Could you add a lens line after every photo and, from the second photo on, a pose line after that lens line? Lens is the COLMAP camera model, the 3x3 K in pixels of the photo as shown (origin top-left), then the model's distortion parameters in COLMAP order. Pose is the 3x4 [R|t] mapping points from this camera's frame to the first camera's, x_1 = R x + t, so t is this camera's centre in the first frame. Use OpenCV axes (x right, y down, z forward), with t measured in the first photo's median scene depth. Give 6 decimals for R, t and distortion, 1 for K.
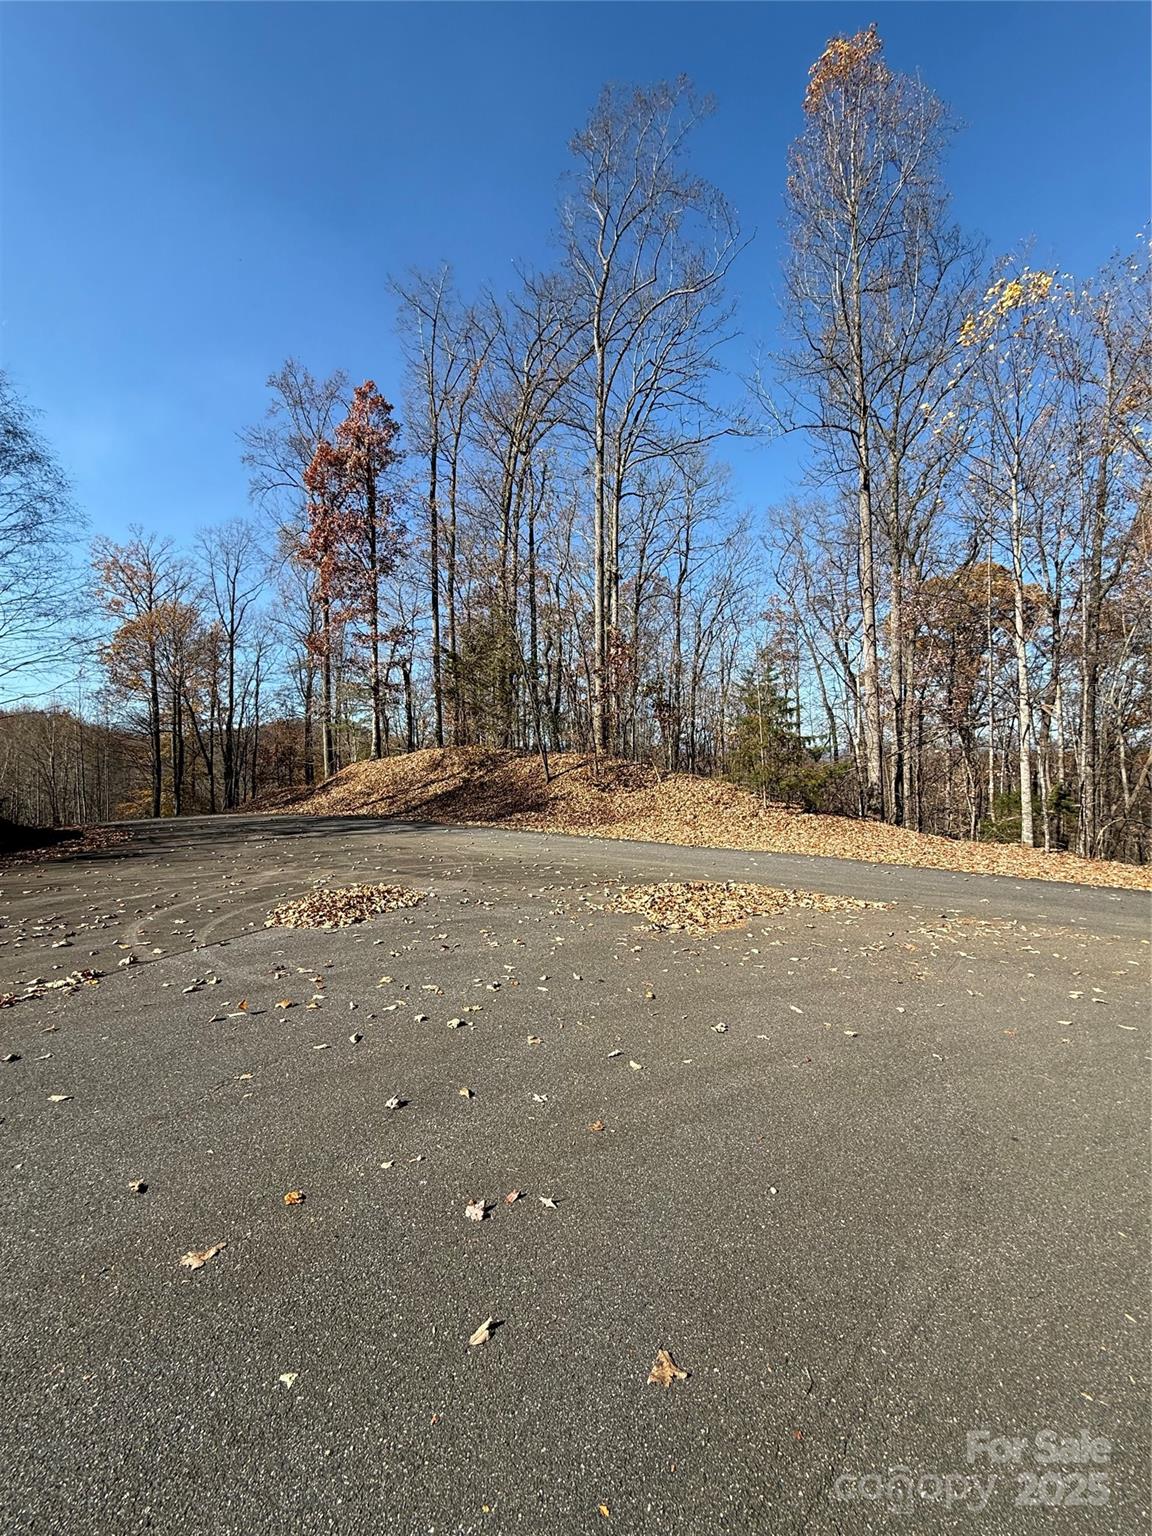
lens RADIAL K [[607.6, 0, 573.0], [0, 607.6, 770.4], [0, 0, 1]] dist [-0.003255, -0.000452]
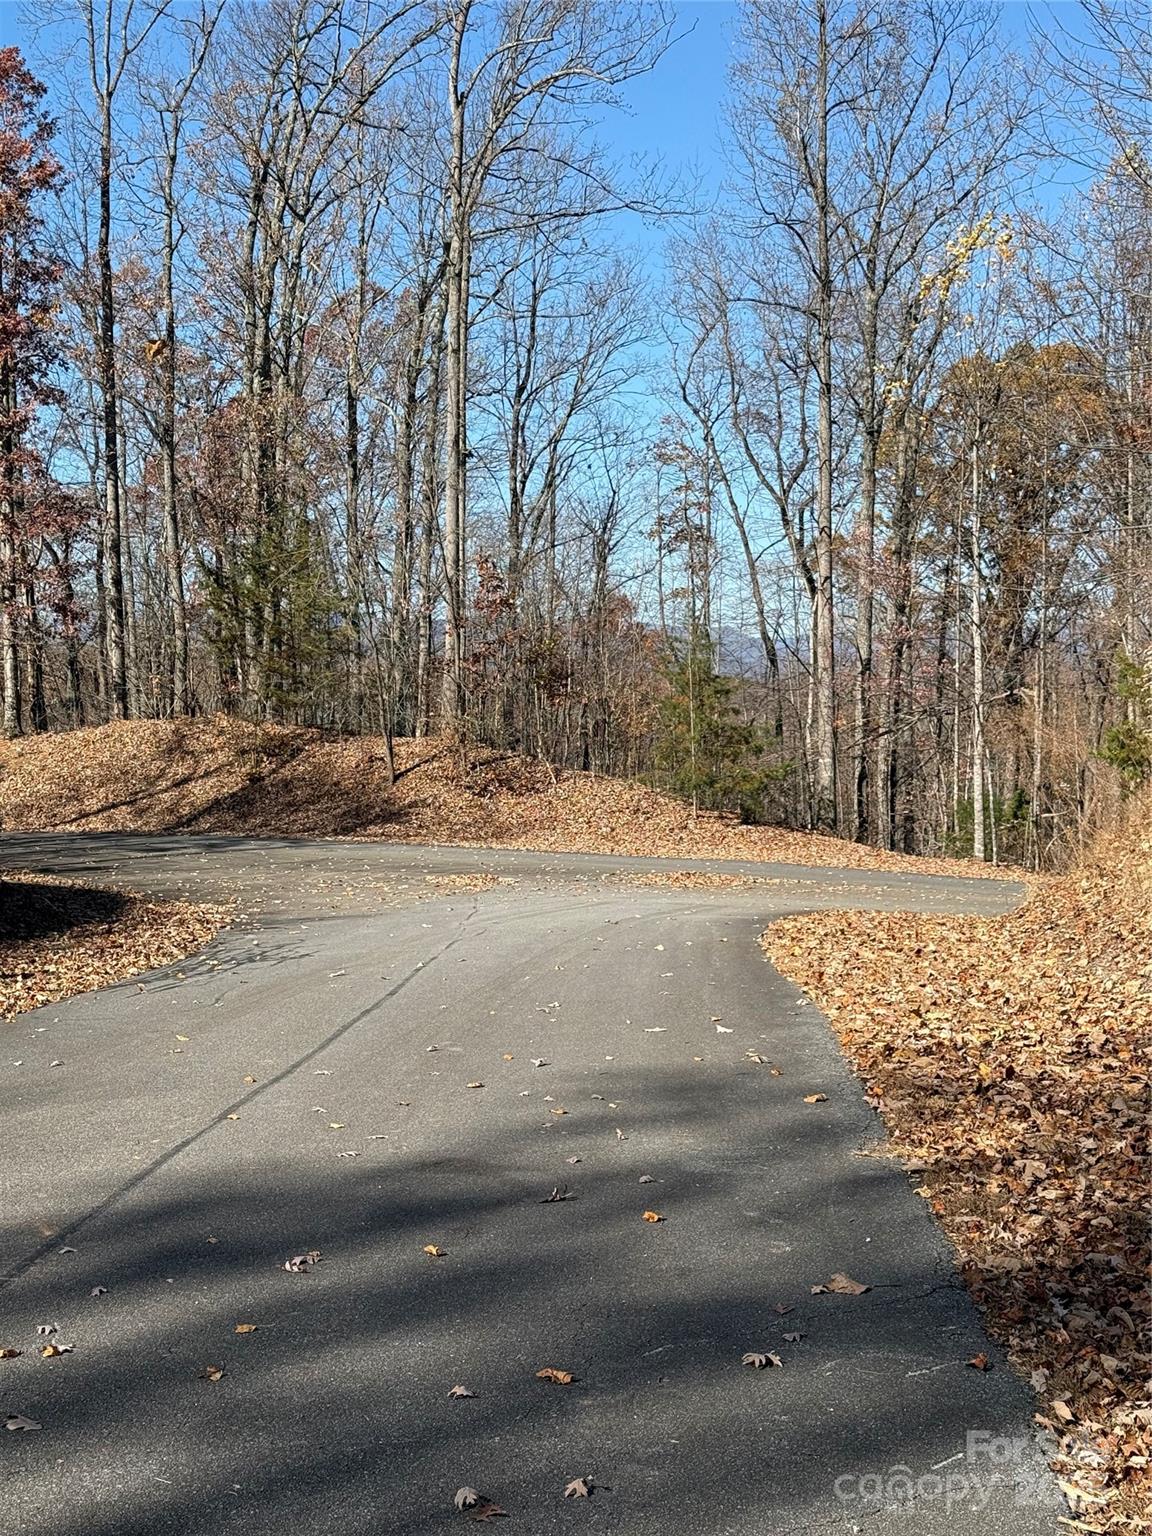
lens RADIAL K [[2124.8, 0, 576.0], [0, 2124.8, 767.5], [0, 0, 1]] dist [0.127379, 0.000000]
pose [[0.950761, 0.008194, 0.309816, -0.759605], [-0.016769, 0.999546, 0.025024, -0.077451], [-0.309470, -0.028987, 0.950467, -1.738099]]
